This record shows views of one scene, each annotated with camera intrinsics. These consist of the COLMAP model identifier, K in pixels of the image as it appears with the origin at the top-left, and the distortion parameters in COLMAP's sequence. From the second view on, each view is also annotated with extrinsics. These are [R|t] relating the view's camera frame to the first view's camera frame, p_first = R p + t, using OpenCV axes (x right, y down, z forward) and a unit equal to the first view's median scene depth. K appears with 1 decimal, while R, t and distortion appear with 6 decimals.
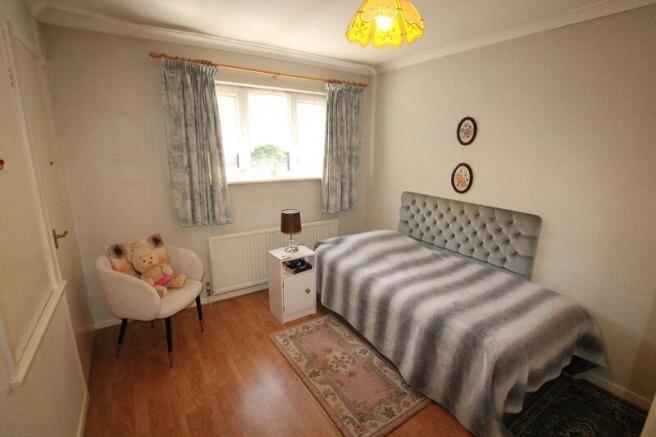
lens RADIAL K [[307.2, 0, 333.5], [0, 307.2, 218.2], [0, 0, 1]] dist [-0.045394, 0.000028]
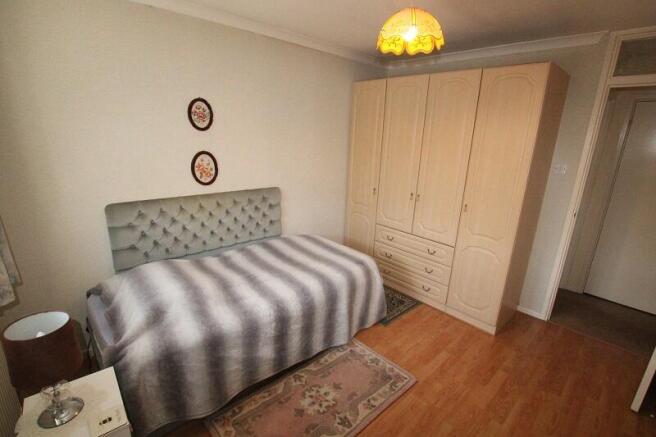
lens RADIAL K [[307.2, 0, 333.5], [0, 307.2, 218.2], [0, 0, 1]] dist [-0.045394, 0.000028]
pose [[-0.160911, -0.277034, 0.947291, -0.538985], [0.196838, 0.931509, 0.305854, -0.200680], [-0.967141, 0.235678, -0.095360, 0.784966]]
